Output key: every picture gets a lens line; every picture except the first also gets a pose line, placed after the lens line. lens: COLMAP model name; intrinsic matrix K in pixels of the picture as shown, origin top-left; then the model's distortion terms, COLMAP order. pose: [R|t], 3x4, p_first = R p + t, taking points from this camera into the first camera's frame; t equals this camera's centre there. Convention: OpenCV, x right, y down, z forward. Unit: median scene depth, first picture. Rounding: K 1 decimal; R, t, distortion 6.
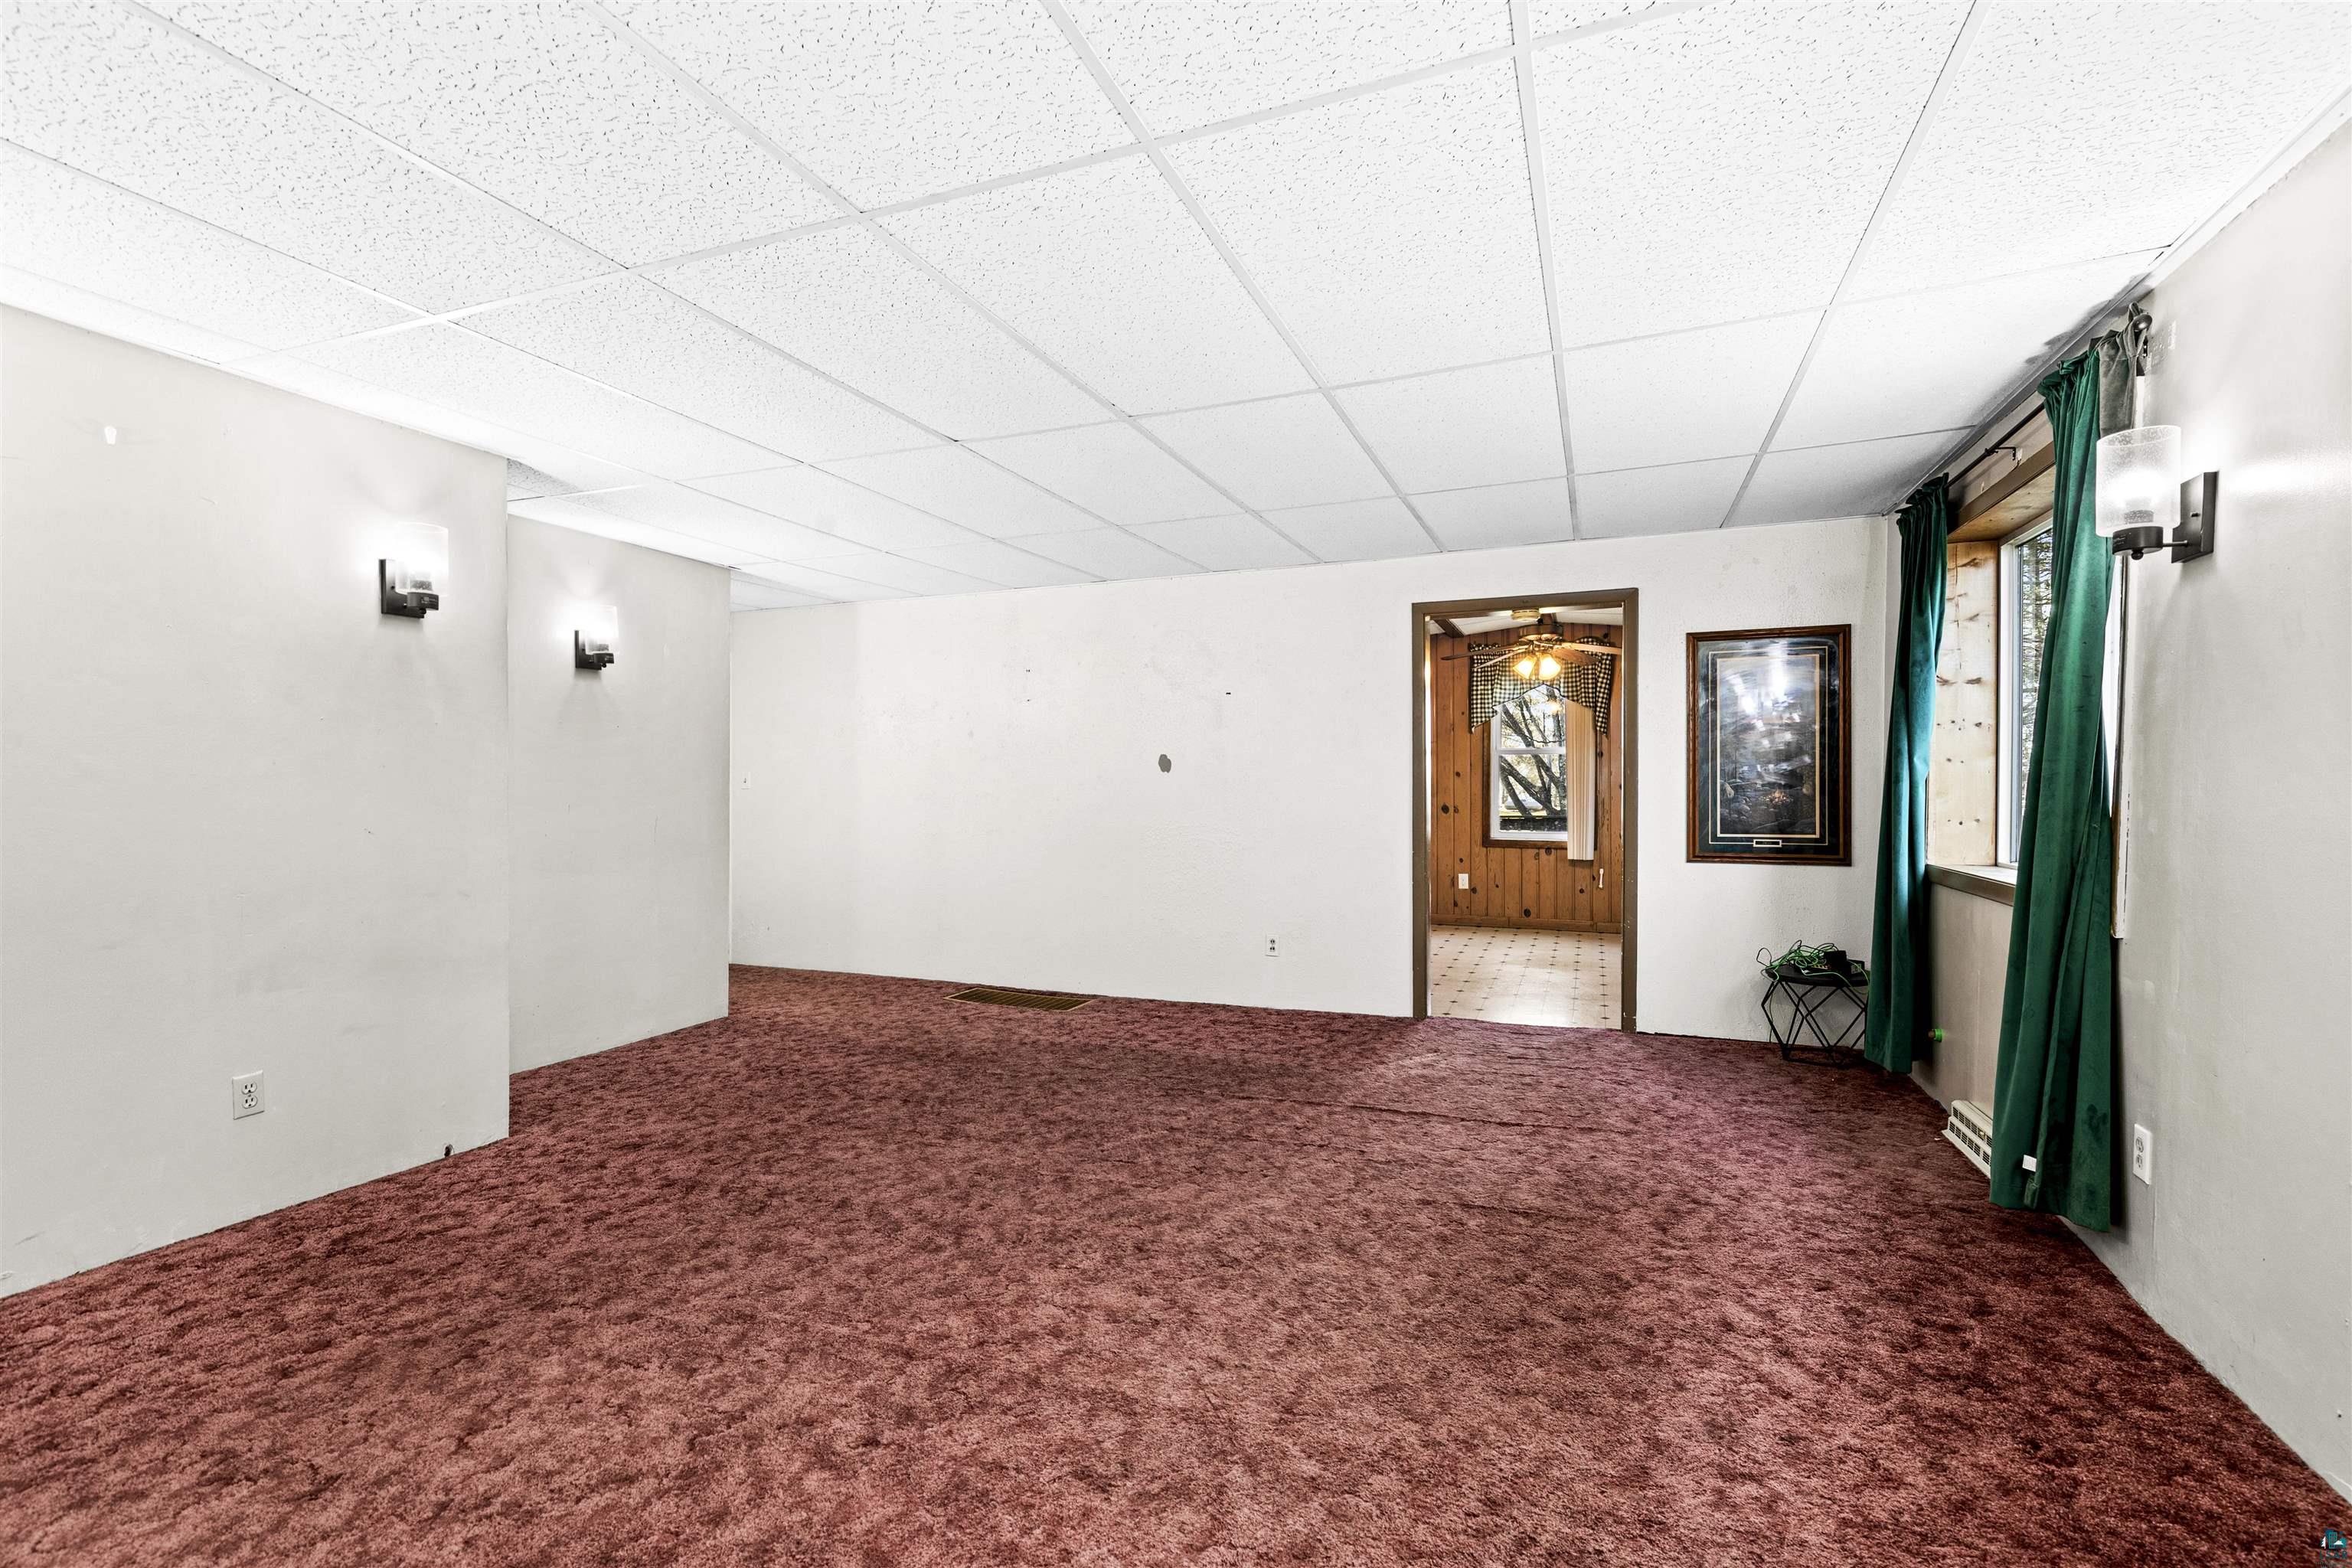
lens RADIAL K [[1070.5, 0, 1211.8], [0, 1070.5, 772.8], [0, 0, 1]] dist [0.008854, -0.001106]
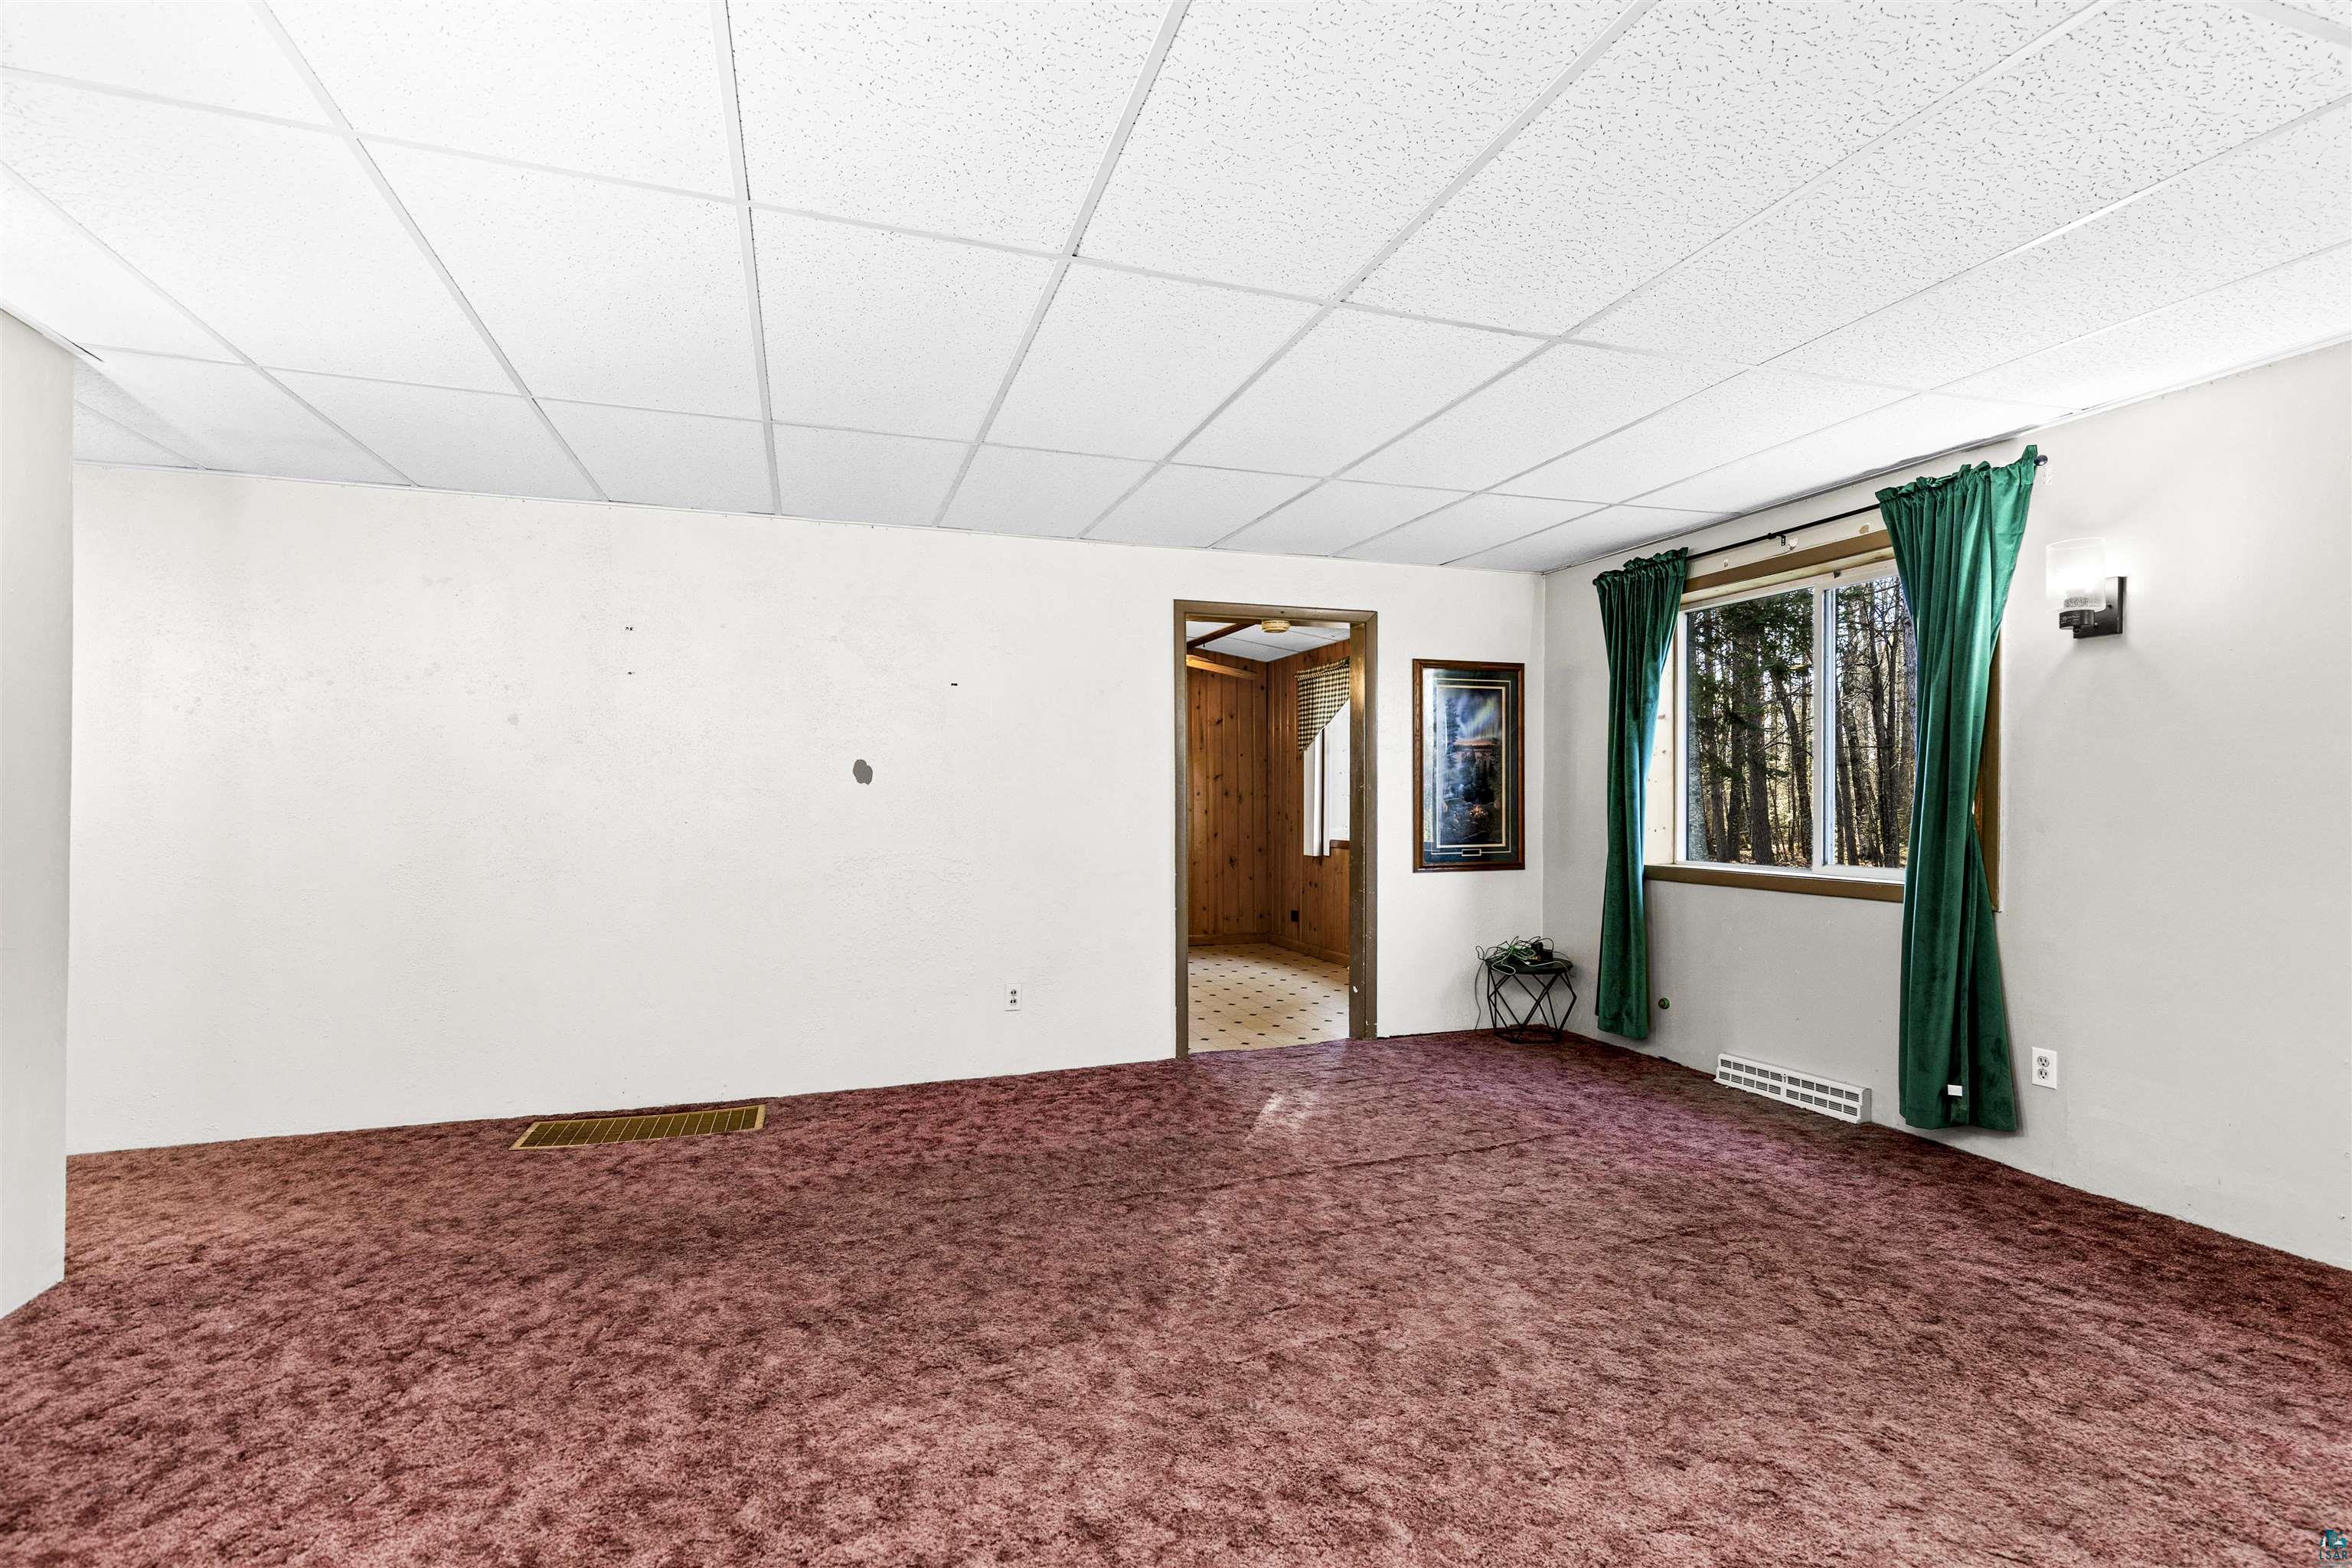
lens RADIAL K [[1070.5, 0, 1189.4], [0, 1070.5, 792.8], [0, 0, 1]] dist [0.008854, -0.001106]
pose [[0.759818, 0.005091, 0.650116, -0.550769], [-0.005966, 0.999982, -0.000858, 0.007579], [-0.650109, -0.003227, 0.759835, 0.431986]]
